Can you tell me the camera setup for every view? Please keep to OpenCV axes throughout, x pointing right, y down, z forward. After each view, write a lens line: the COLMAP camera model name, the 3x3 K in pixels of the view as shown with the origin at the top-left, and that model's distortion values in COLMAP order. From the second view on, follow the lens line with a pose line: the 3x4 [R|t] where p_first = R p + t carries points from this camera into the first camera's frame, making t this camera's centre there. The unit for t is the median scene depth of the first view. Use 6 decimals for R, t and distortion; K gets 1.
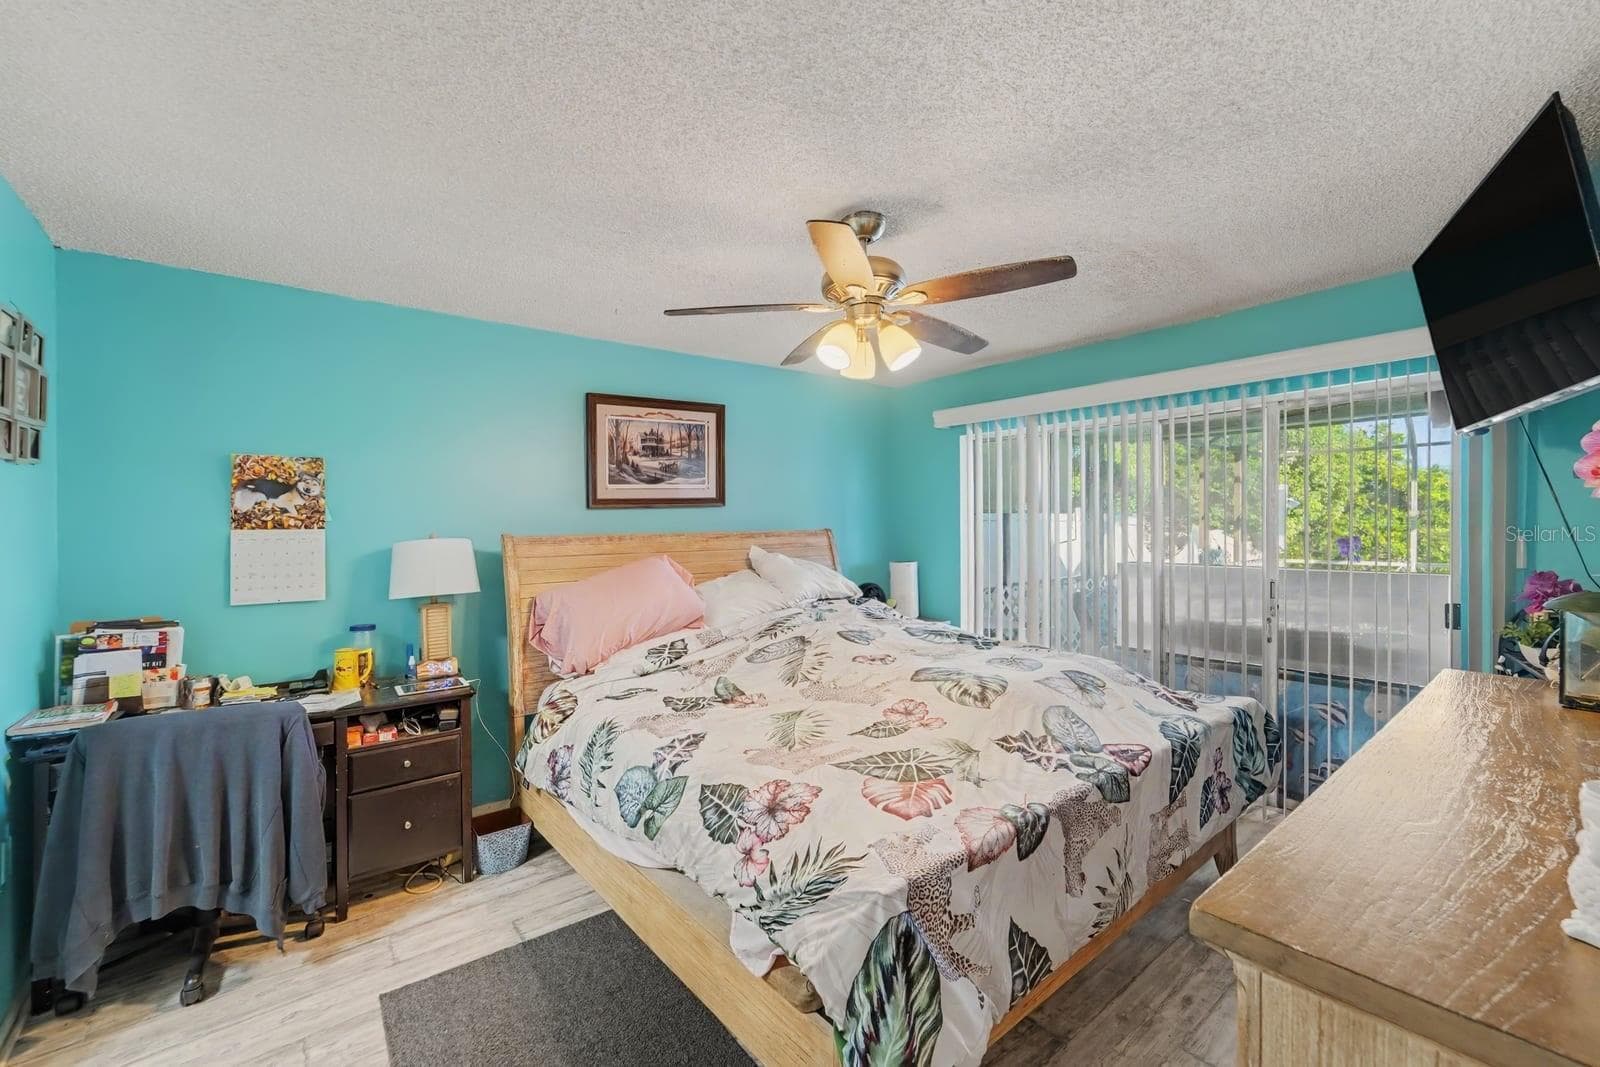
lens RADIAL K [[648.4, 0, 805.8], [0, 648.4, 534.0], [0, 0, 1]] dist [-0.004247, 0.000592]
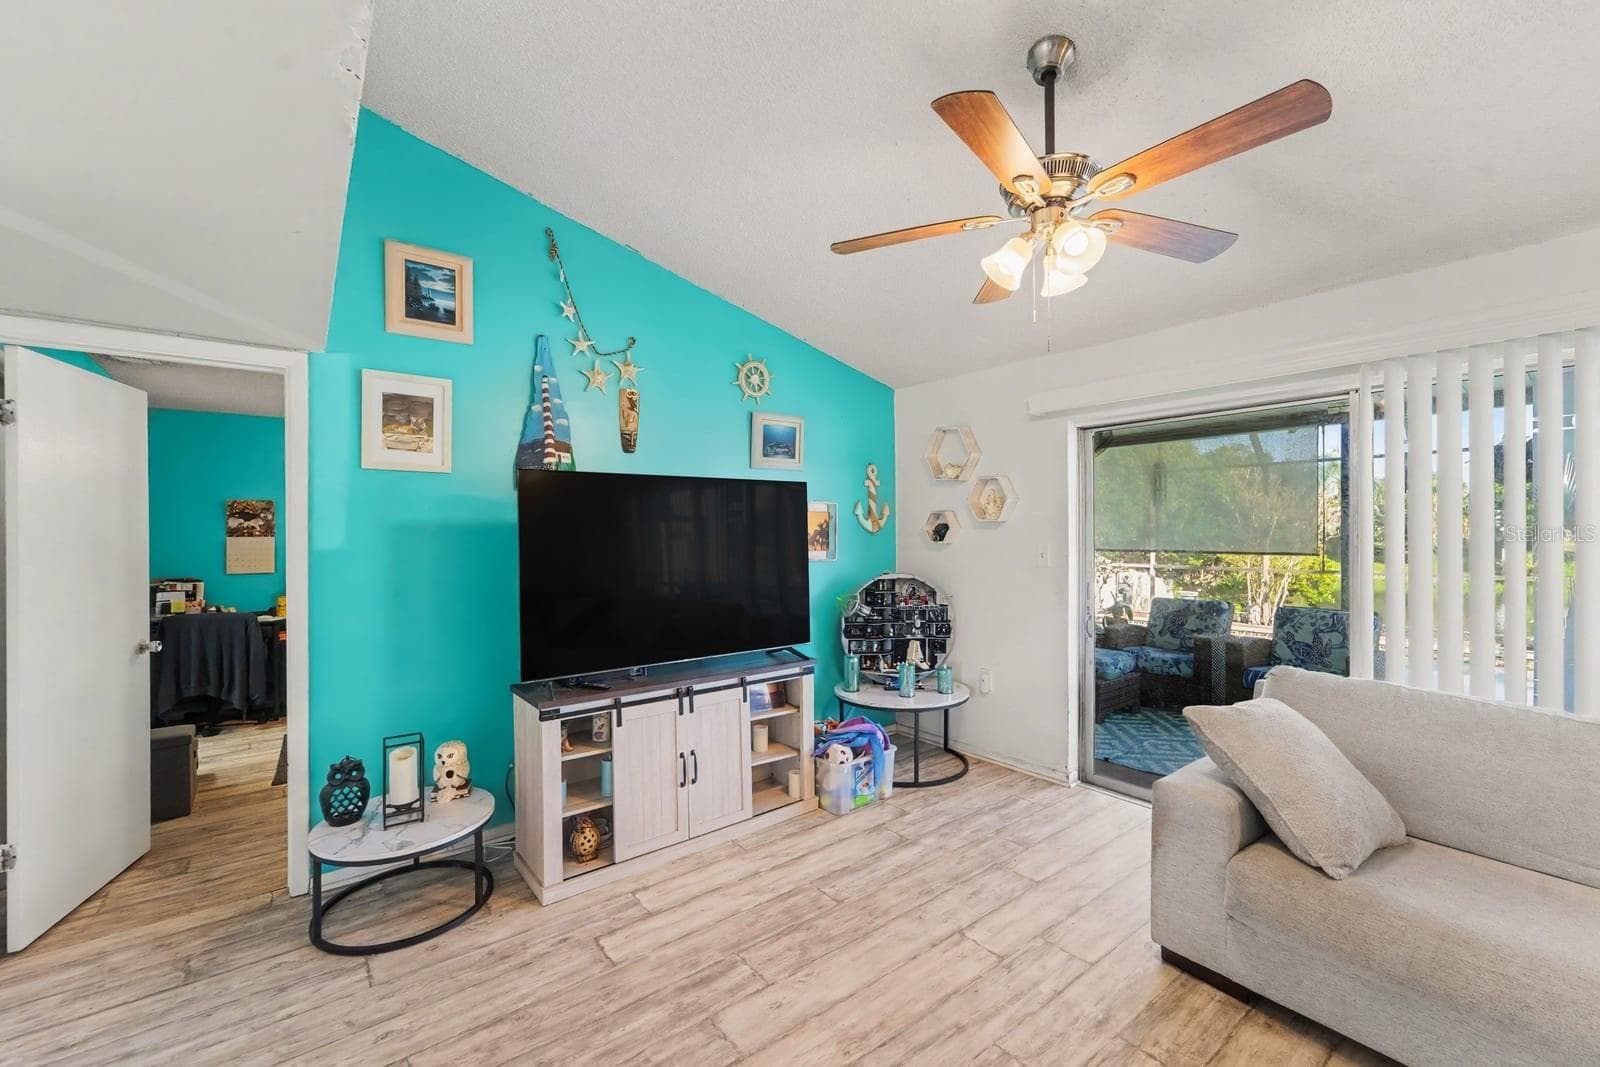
lens RADIAL K [[648.4, 0, 792.6], [0, 648.4, 536.0], [0, 0, 1]] dist [-0.004247, 0.000592]
pose [[0.999888, 0.008988, -0.011928, 1.032049], [-0.009085, 0.999926, -0.008060, -0.010417], [0.011855, 0.008168, 0.999896, -1.141379]]
